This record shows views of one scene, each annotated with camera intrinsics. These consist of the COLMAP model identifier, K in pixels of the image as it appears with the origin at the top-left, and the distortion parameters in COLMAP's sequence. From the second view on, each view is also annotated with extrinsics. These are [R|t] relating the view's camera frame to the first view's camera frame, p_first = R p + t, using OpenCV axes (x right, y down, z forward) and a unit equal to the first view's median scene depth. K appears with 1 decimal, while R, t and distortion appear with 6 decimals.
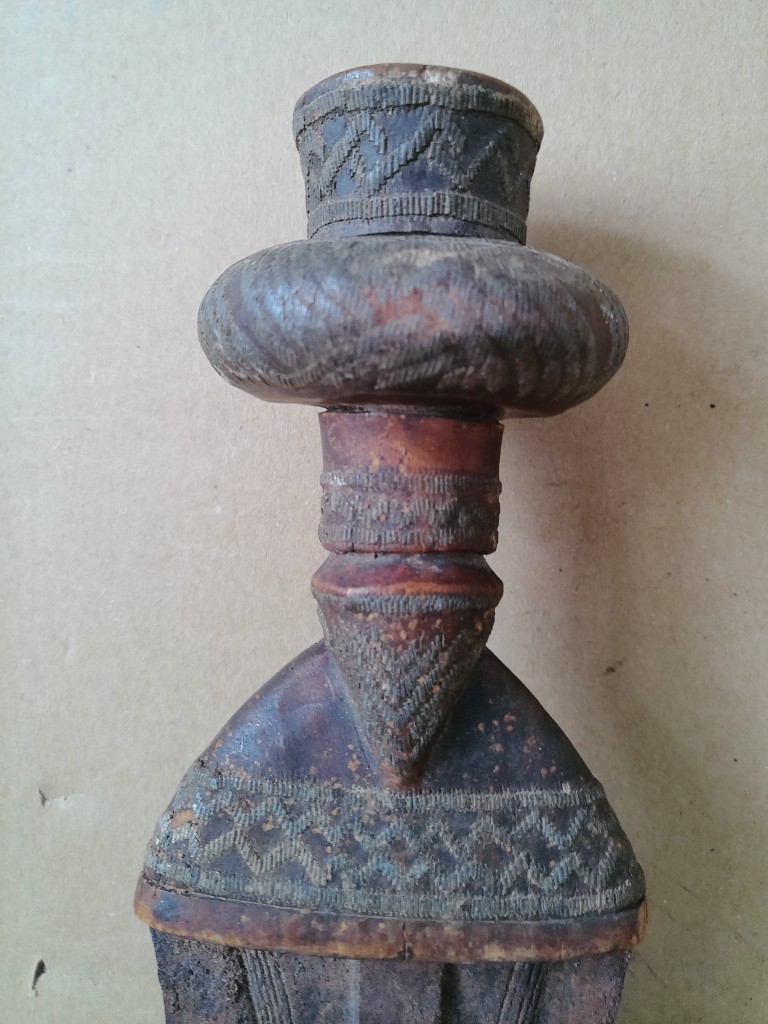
lens RADIAL K [[928.4, 0, 357.7], [0, 928.4, 491.8], [0, 0, 1]] dist [-0.004201, -0.004682]
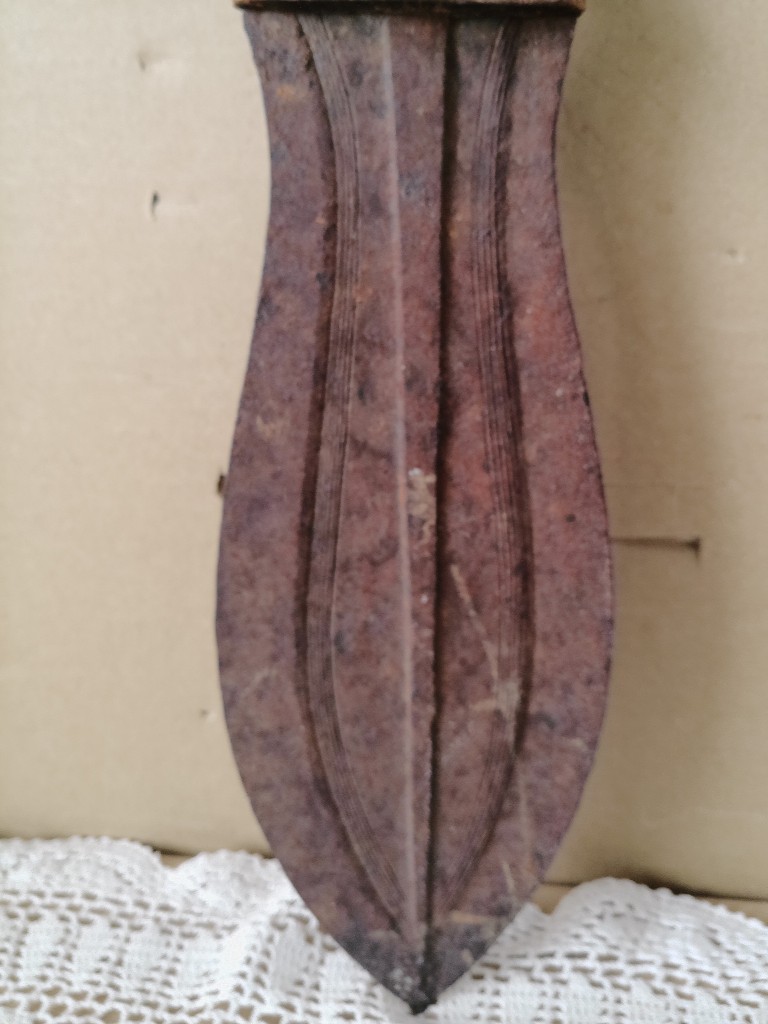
lens RADIAL K [[897.5, 0, 385.3], [0, 897.5, 448.1], [0, 0, 1]] dist [-0.024115, -0.004146]
pose [[0.997787, -0.064880, 0.014545, -0.065761], [0.058753, 0.962745, 0.263950, 0.752314], [-0.031128, -0.262511, 0.964427, -0.526183]]
